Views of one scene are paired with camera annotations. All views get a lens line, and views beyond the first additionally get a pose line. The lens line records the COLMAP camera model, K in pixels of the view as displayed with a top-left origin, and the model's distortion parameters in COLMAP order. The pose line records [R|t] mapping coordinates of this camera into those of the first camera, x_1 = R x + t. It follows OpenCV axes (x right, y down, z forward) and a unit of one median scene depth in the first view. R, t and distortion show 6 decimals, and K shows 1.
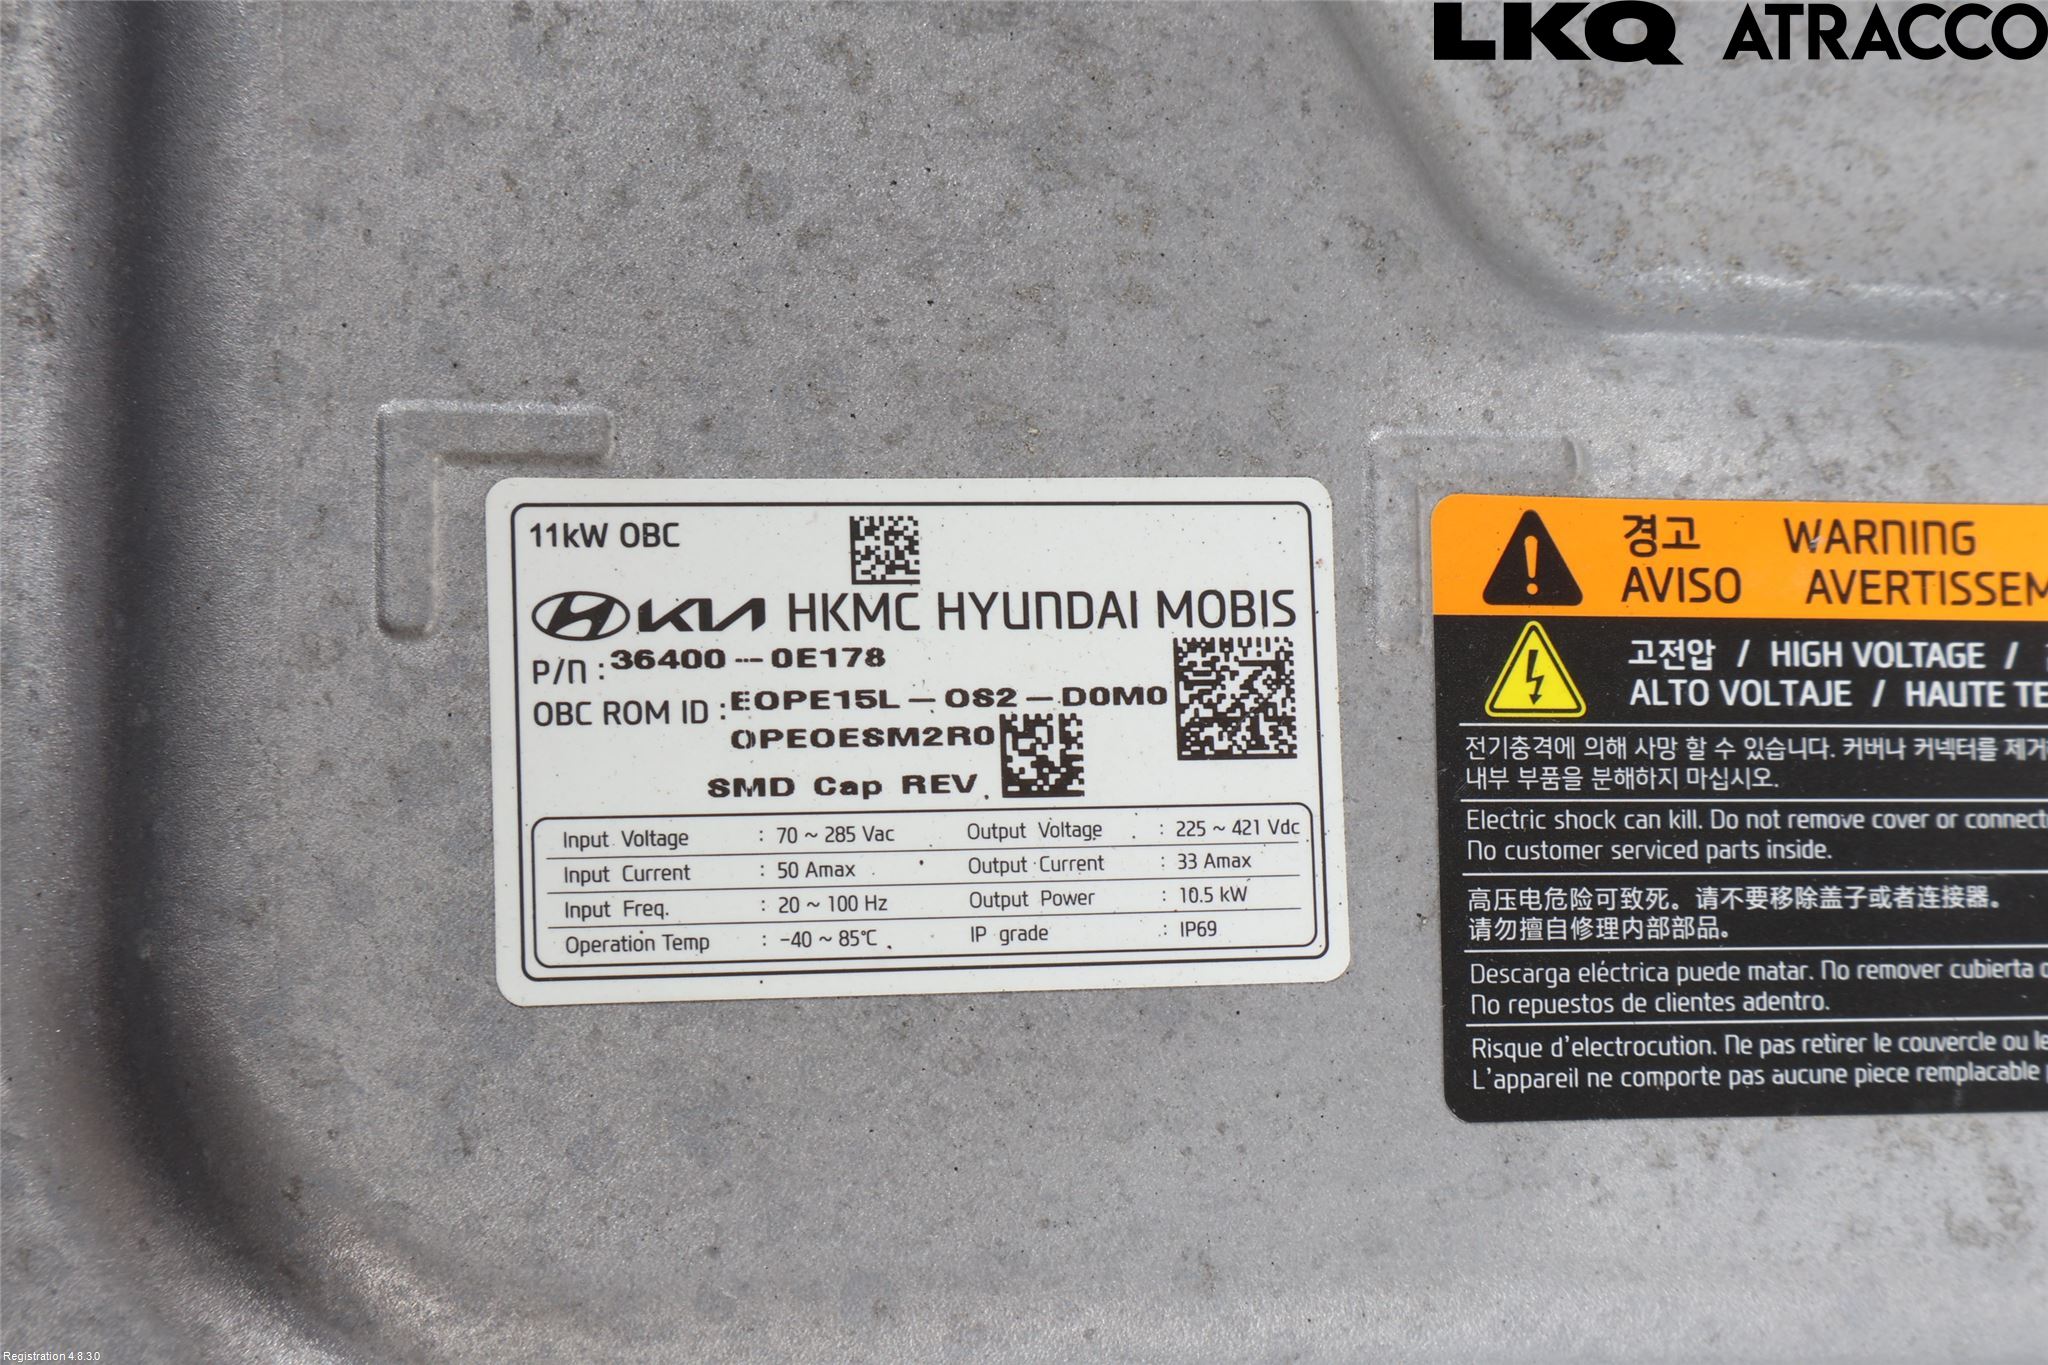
lens RADIAL K [[4271.1, 0, 1024.8], [0, 4271.1, 681.4], [0, 0, 1]] dist [0.004465, 0.000000]
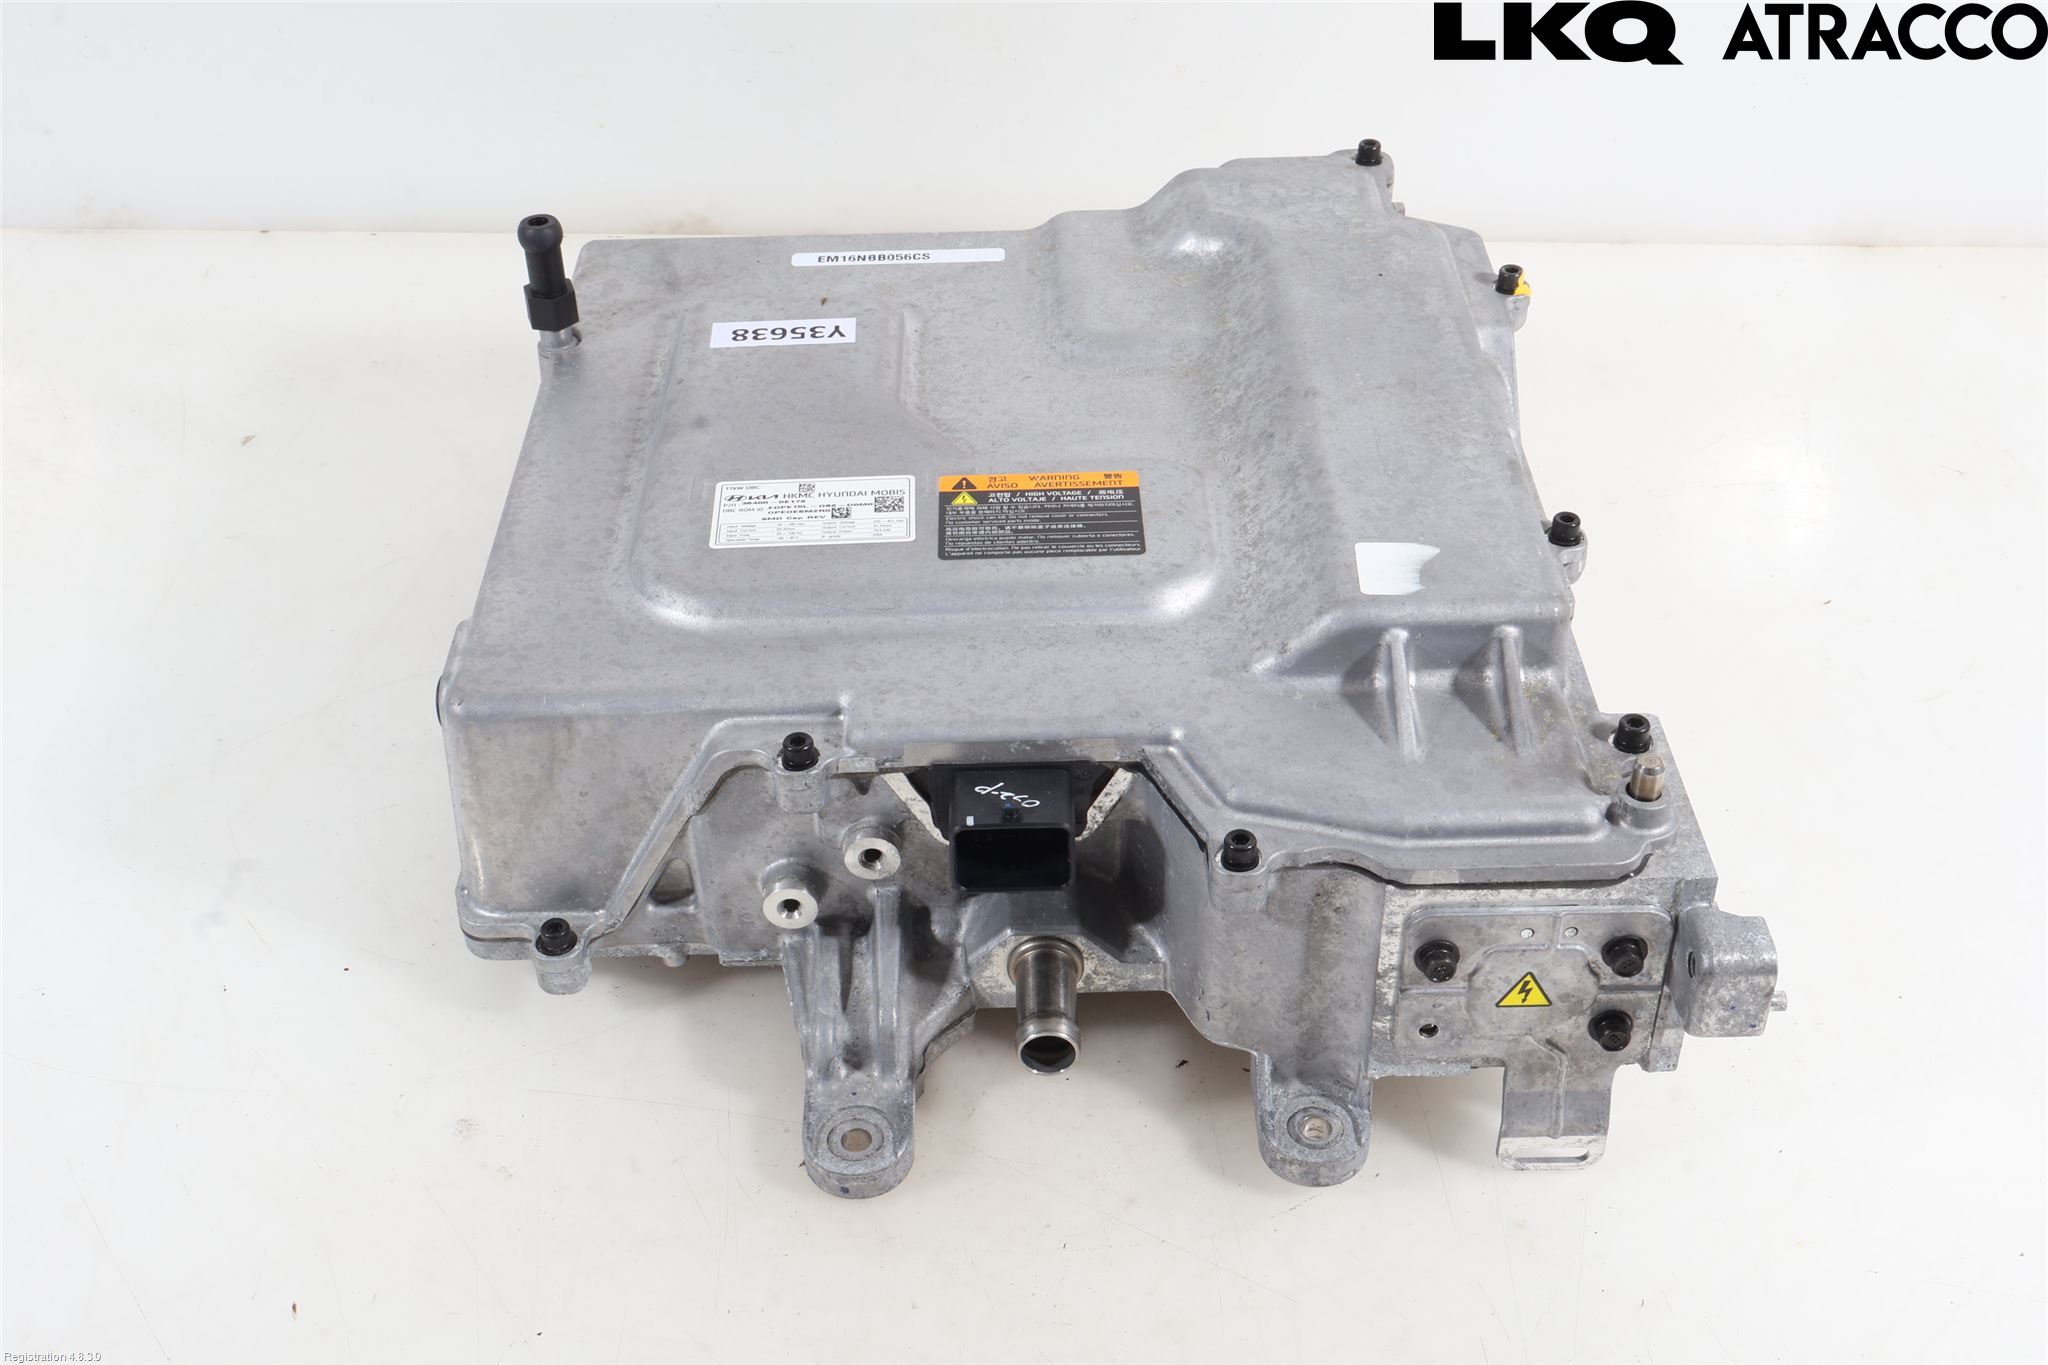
lens RADIAL K [[2319.5, 0, 1031.7], [0, 2319.5, 677.6], [0, 0, 1]] dist [0.027608, 0.000000]
pose [[0.965180, -0.210491, -0.155310, 0.508719], [0.027899, 0.673169, -0.738963, 1.831253], [0.260095, 0.708899, 0.655601, -0.353811]]
